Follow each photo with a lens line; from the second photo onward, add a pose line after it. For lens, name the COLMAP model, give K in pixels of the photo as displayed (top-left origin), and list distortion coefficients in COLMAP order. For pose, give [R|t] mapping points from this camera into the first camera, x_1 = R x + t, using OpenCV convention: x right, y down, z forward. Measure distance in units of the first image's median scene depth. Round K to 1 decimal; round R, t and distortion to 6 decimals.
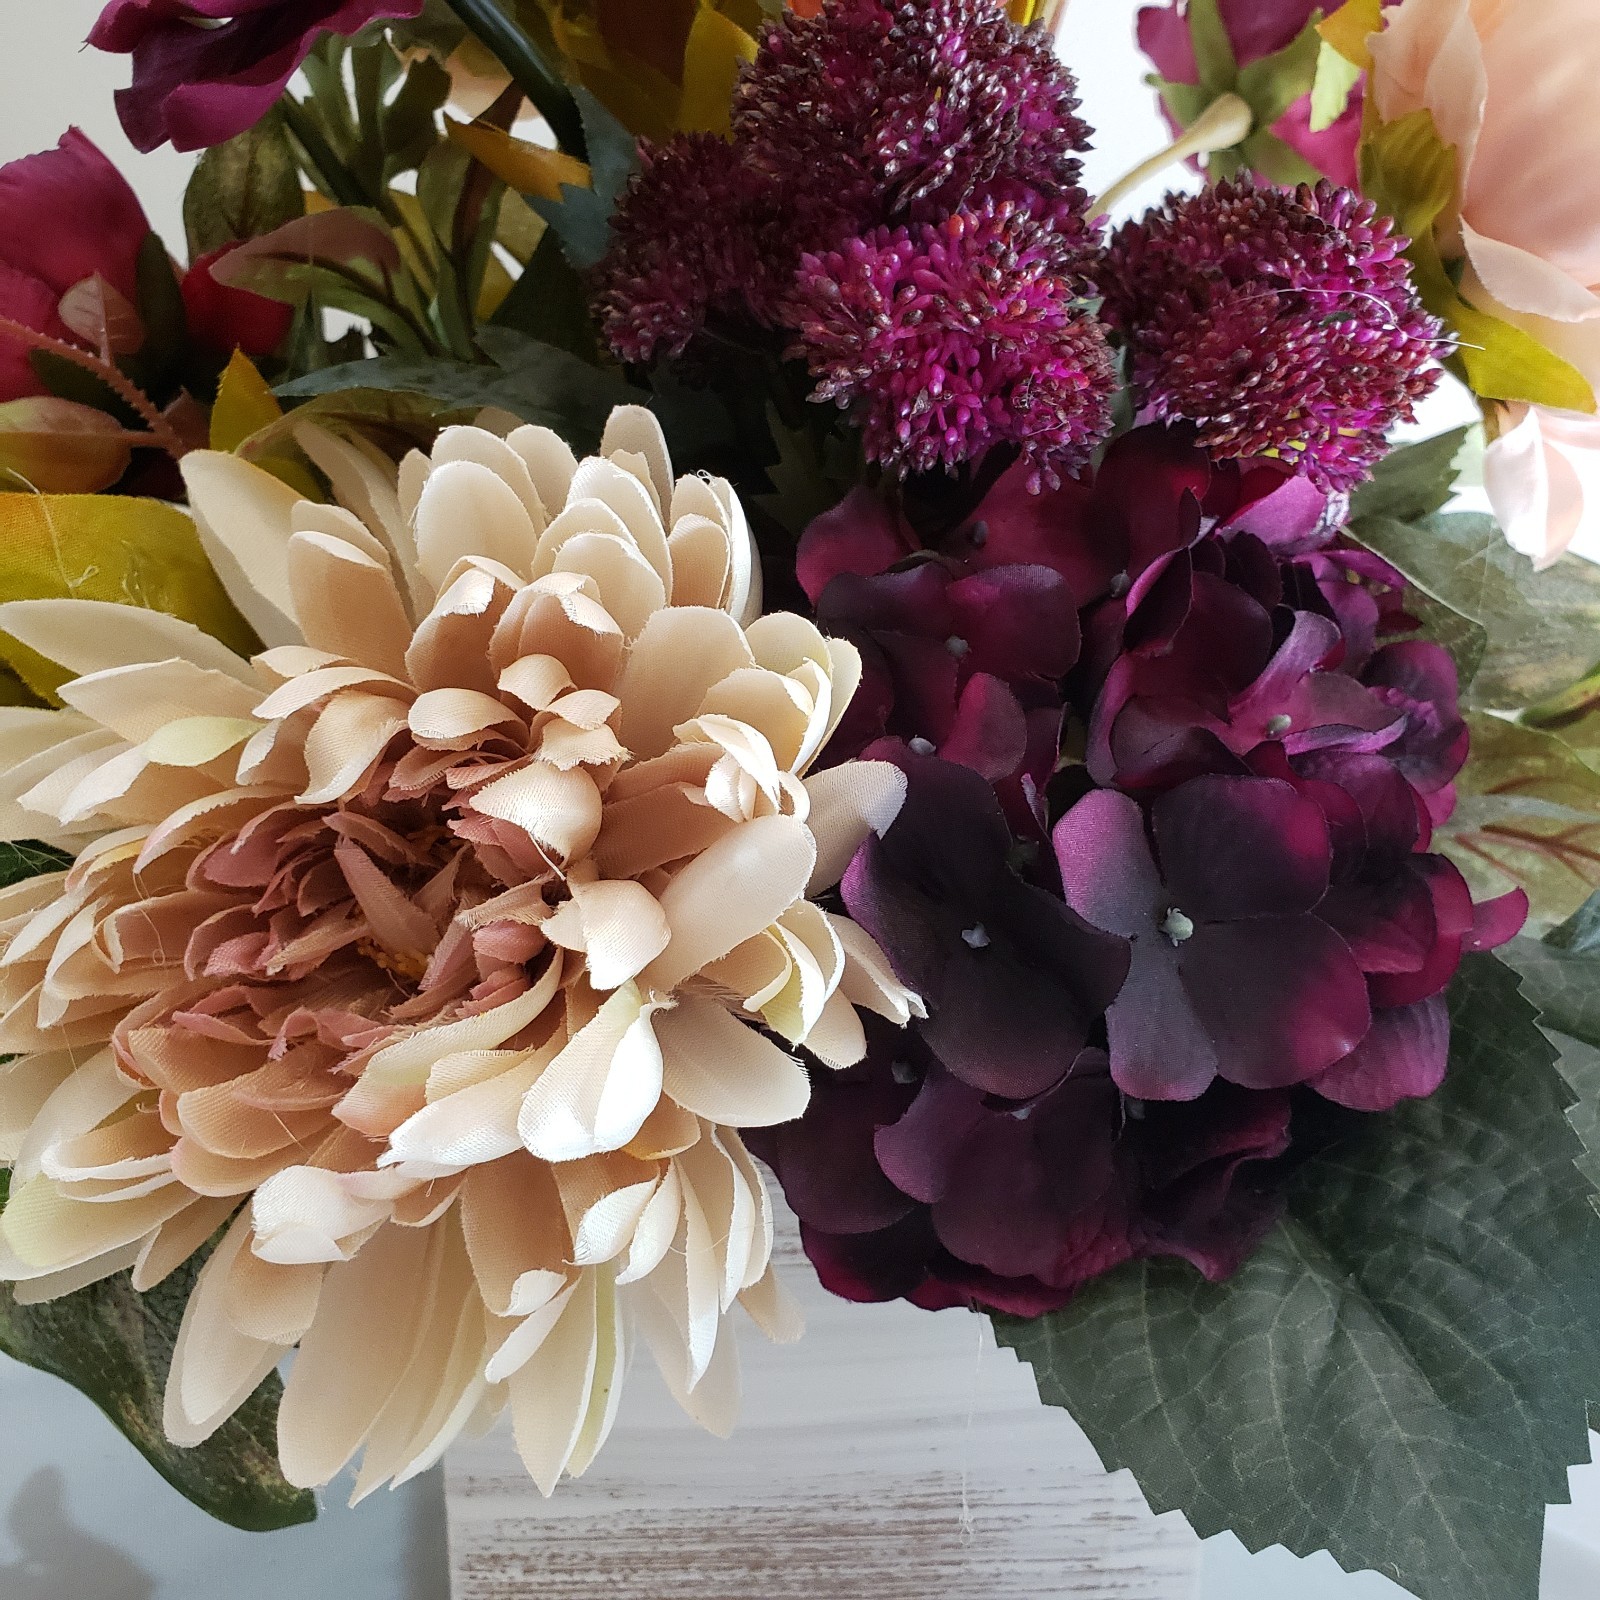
lens RADIAL K [[1872.5, 0, 863.7], [0, 1872.5, 798.1], [0, 0, 1]] dist [0.135981, -0.488379]
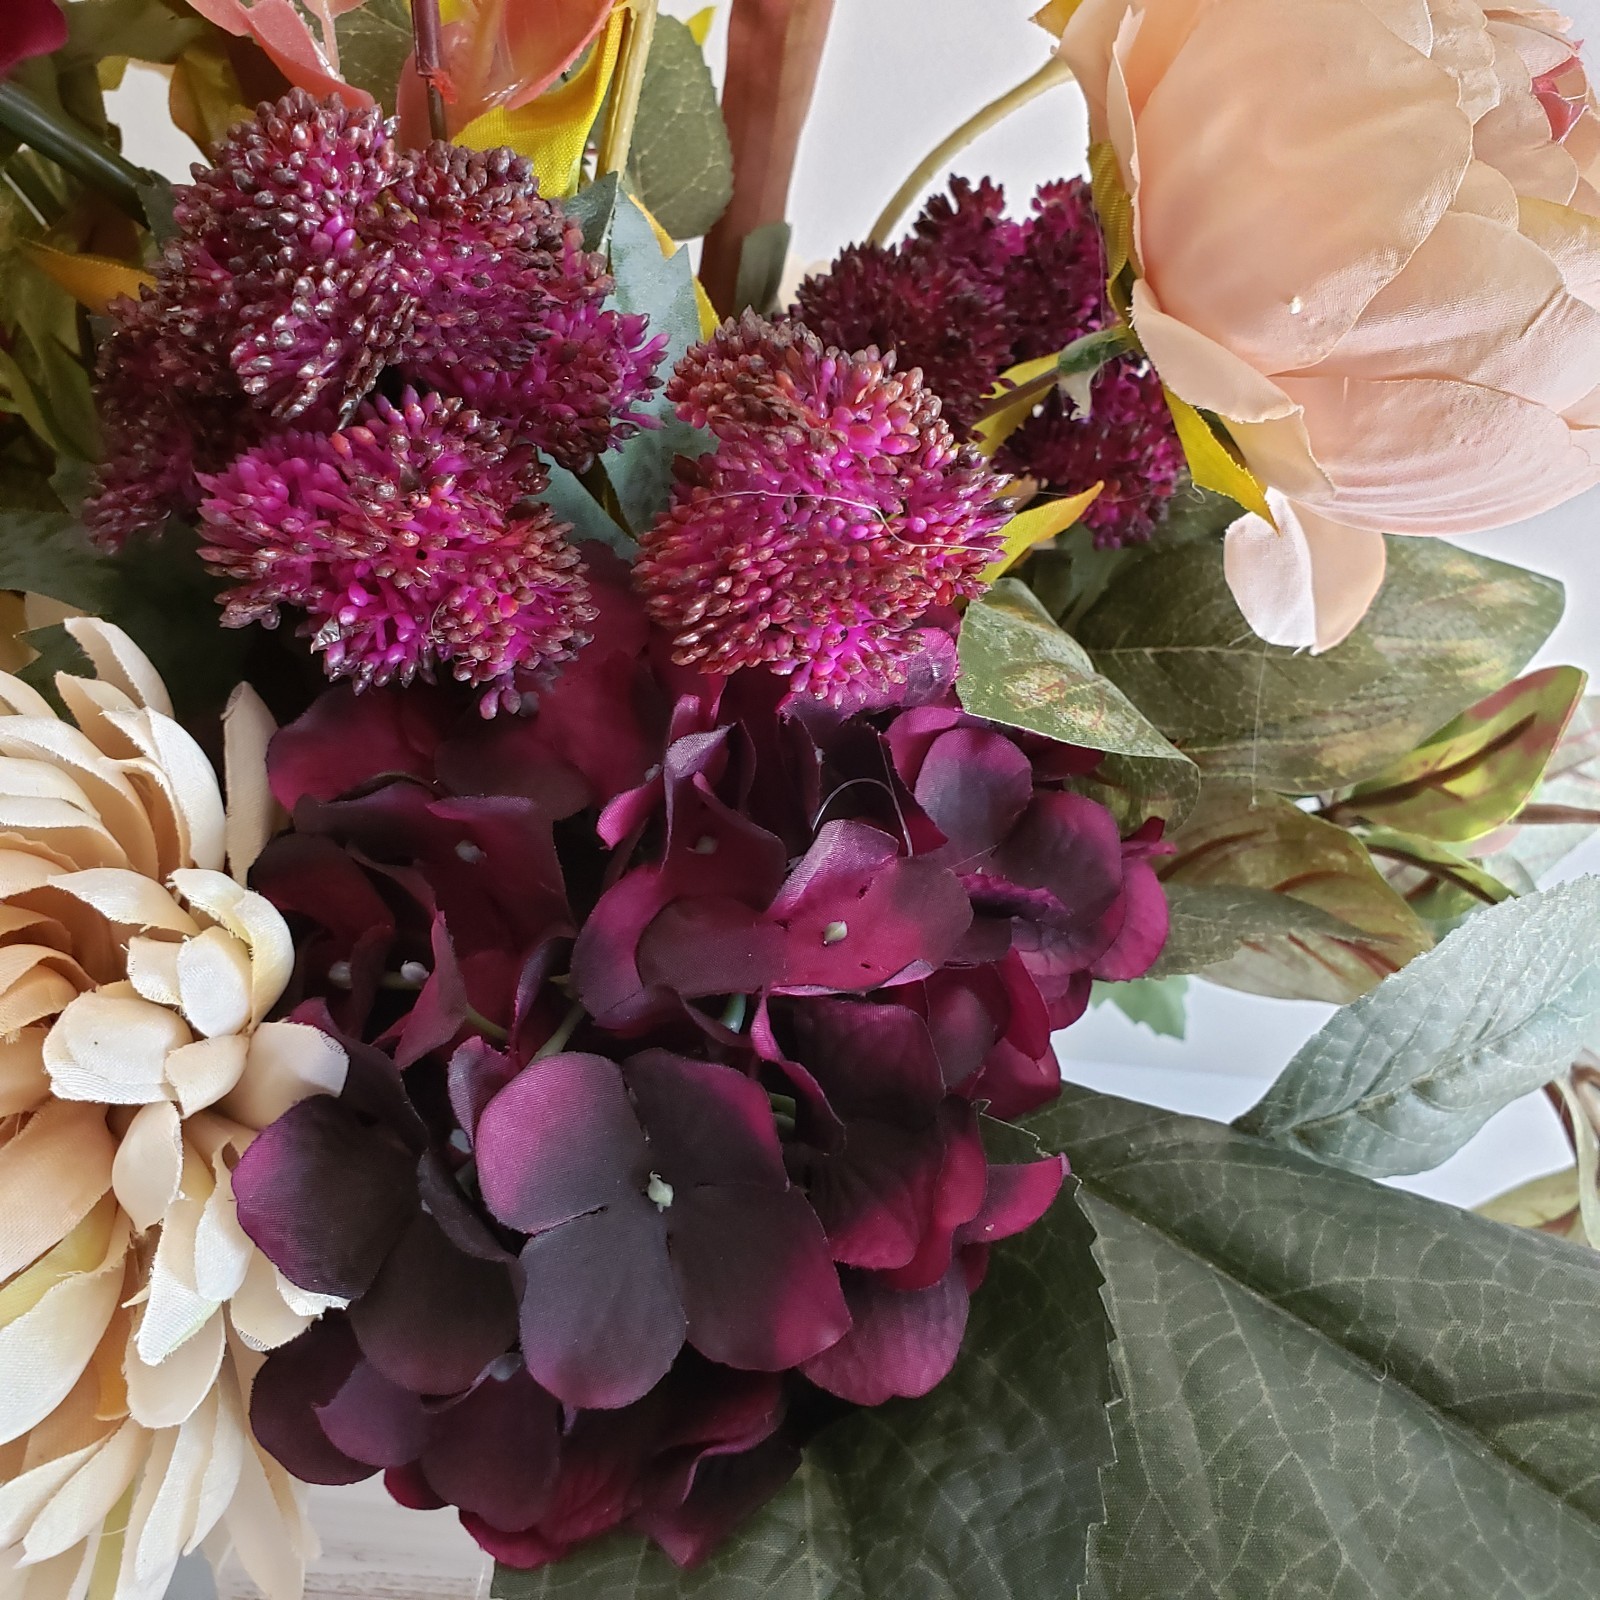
lens RADIAL K [[1819.6, 0, 800.0], [0, 1819.6, 800.0], [0, 0, 1]] dist [-0.007841, -0.009950]
pose [[0.975442, 0.015647, -0.219700, 0.432336], [0.017824, 0.988595, 0.149543, -0.254124], [0.219534, -0.149787, 0.964038, 0.201895]]
